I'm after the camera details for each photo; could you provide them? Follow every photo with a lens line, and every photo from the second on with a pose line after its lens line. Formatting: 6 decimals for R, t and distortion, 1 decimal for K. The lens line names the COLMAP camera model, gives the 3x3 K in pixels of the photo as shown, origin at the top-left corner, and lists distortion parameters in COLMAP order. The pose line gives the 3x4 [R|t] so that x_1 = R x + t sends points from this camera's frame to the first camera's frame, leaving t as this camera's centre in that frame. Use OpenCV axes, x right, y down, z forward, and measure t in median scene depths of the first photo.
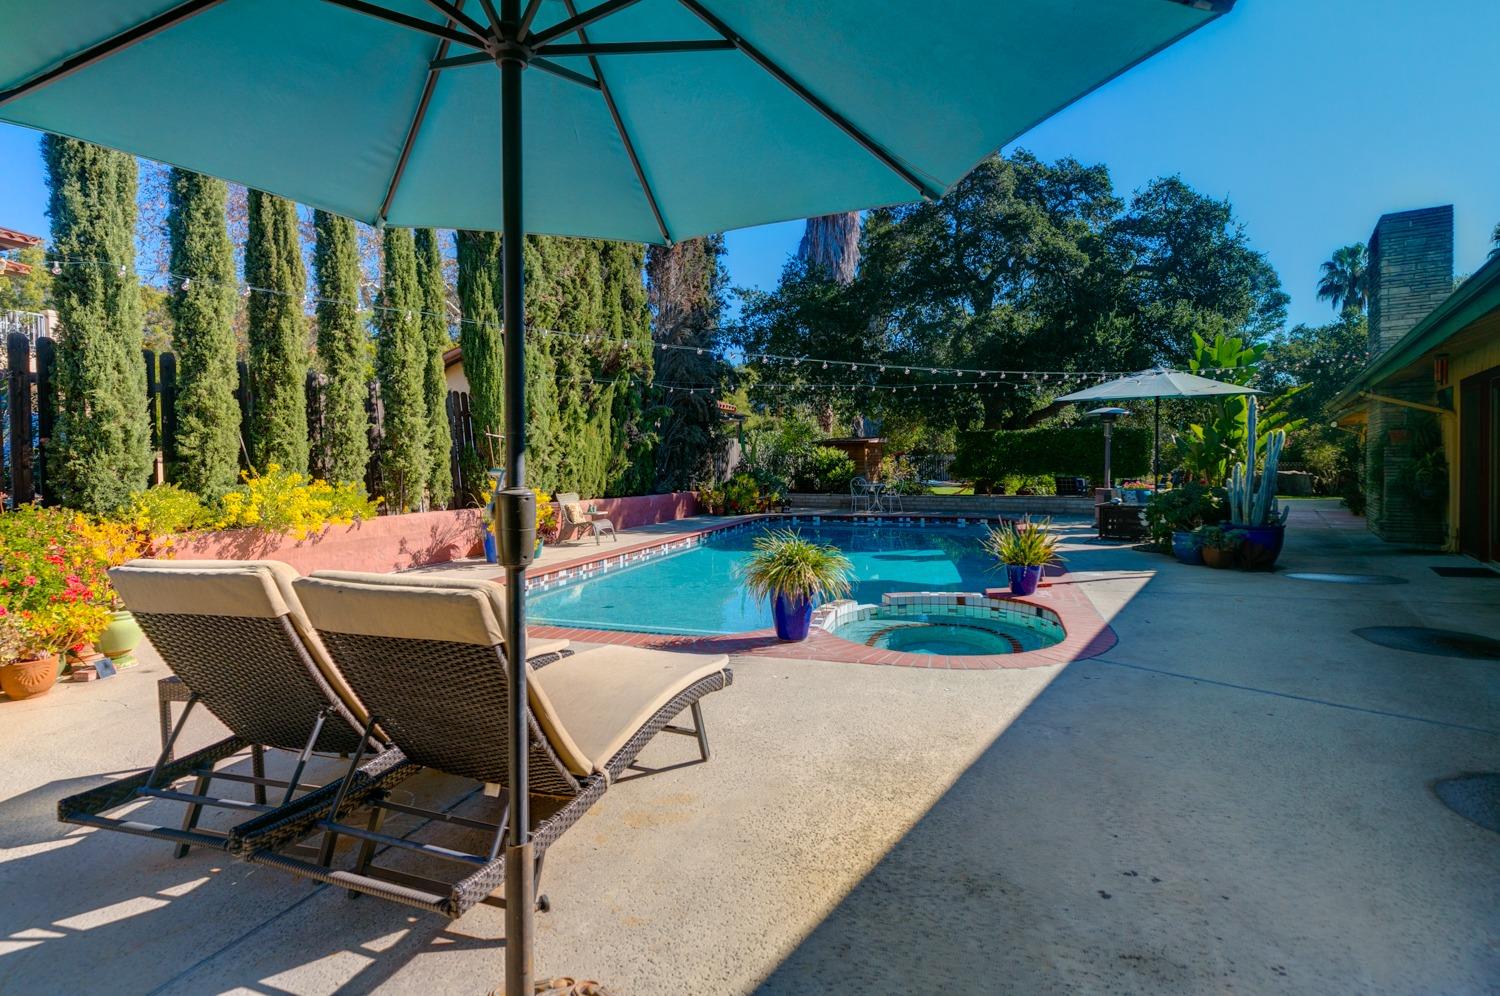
lens RADIAL K [[763.7, 0, 747.1], [0, 763.7, 499.1], [0, 0, 1]] dist [-0.003039, 0.000628]
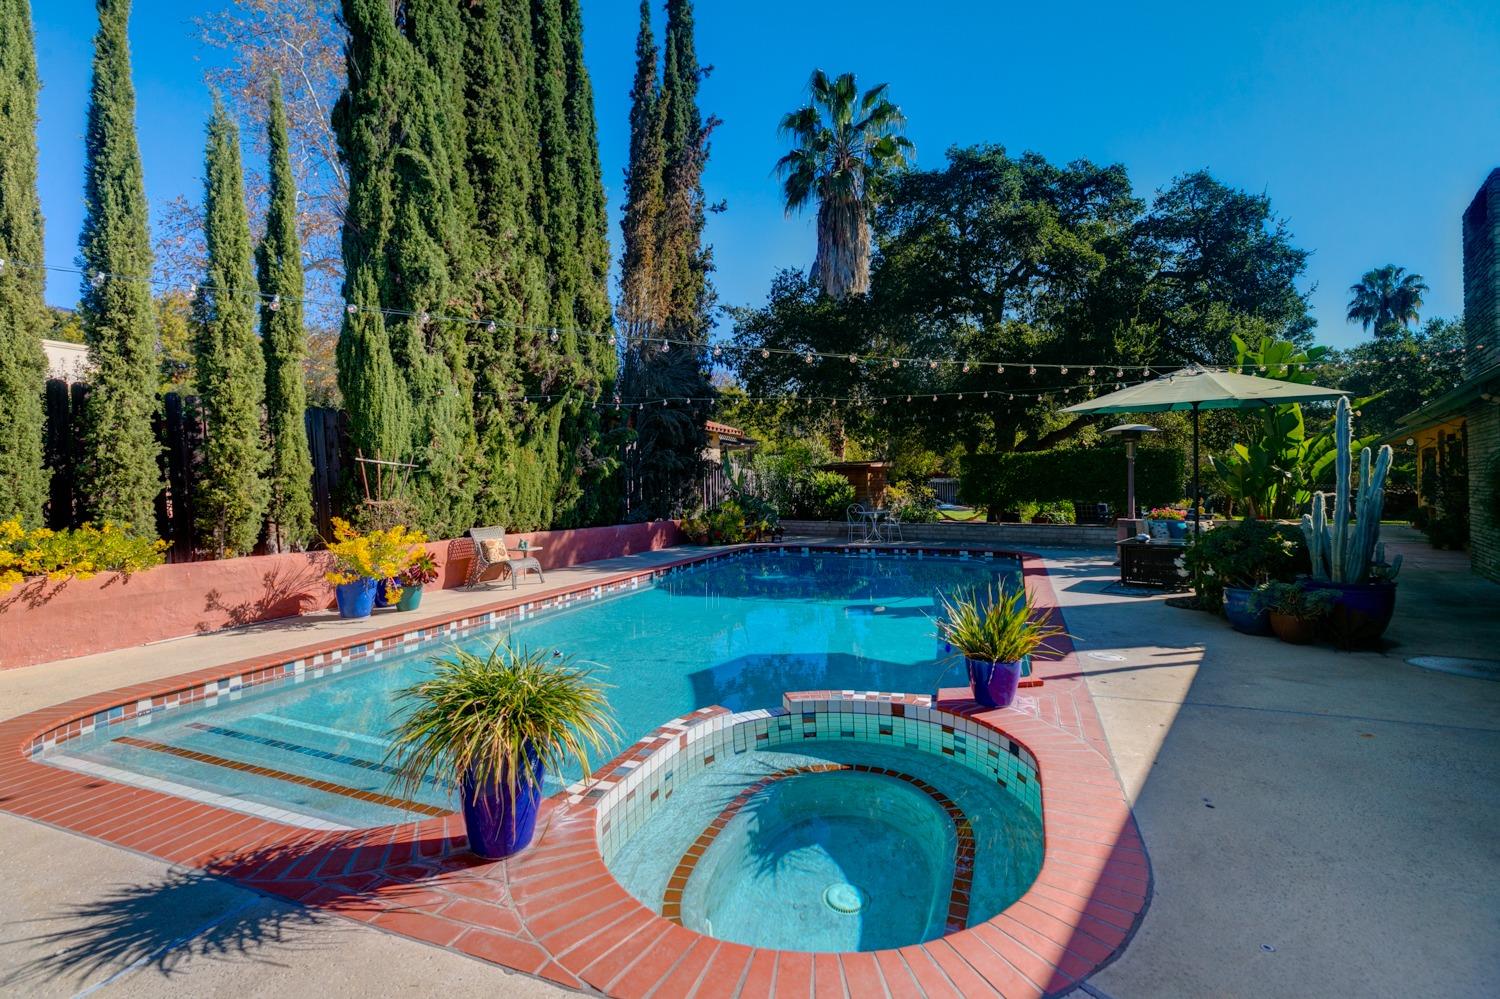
lens RADIAL K [[688.7, 0, 752.6], [0, 688.7, 493.8], [0, 0, 1]] dist [0.005318, -0.000563]
pose [[0.997942, -0.003168, -0.064045, 0.096006], [0.000879, 0.999361, -0.035746, -0.014390], [0.064117, 0.035616, 0.997307, 0.197686]]
